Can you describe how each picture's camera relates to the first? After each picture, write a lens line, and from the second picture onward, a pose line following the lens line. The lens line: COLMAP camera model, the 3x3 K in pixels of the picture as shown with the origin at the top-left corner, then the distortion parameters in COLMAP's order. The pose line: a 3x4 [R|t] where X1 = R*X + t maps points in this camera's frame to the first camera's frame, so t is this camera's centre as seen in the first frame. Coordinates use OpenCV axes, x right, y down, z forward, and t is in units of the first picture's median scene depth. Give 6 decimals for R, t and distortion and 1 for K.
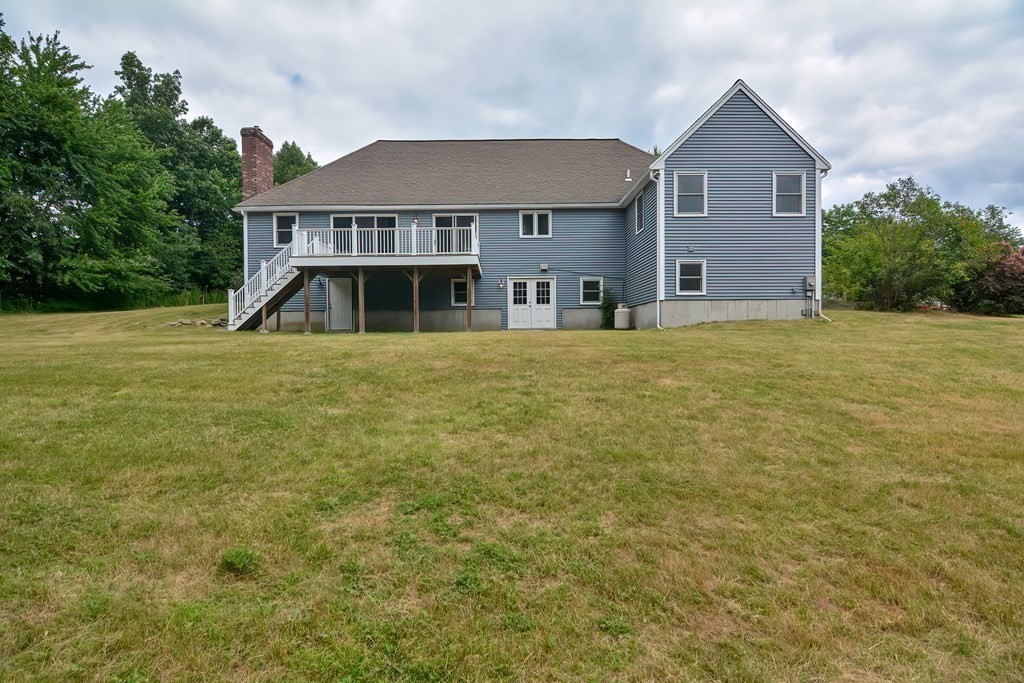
lens RADIAL K [[485.5, 0, 512.0], [0, 485.5, 341.5], [0, 0, 1]] dist [-0.001997, -0.000286]
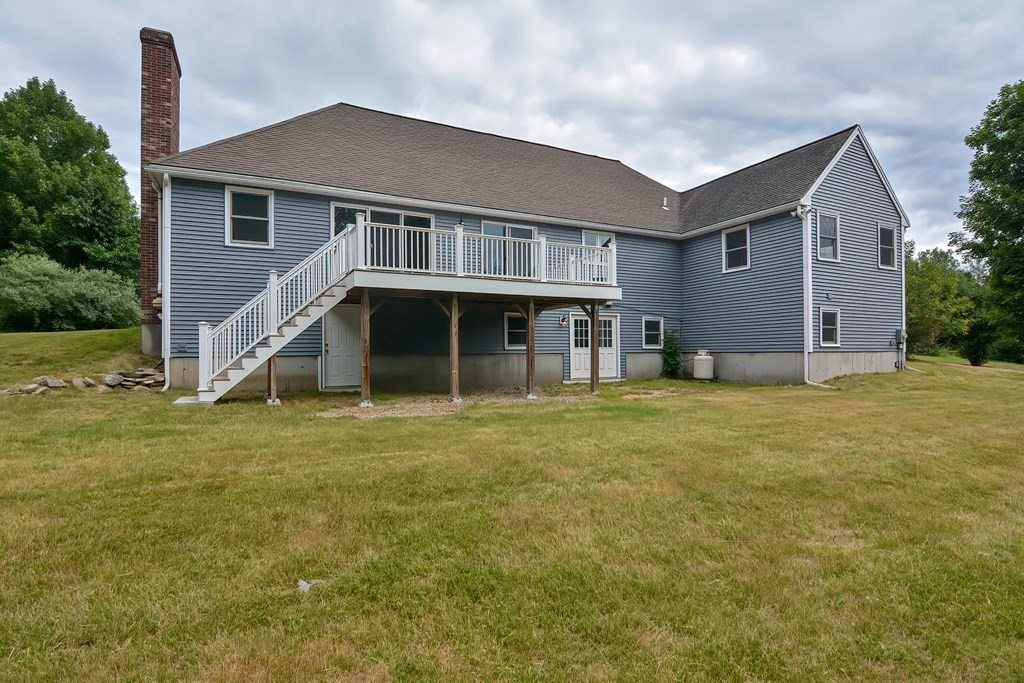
lens RADIAL K [[494.6, 0, 512.3], [0, 494.6, 345.5], [0, 0, 1]] dist [-0.010558, -0.000626]
pose [[0.899050, 0.009702, 0.437739, -0.438234], [0.005690, 0.999411, -0.033839, -0.053835], [-0.437809, 0.032914, 0.898465, 0.332715]]
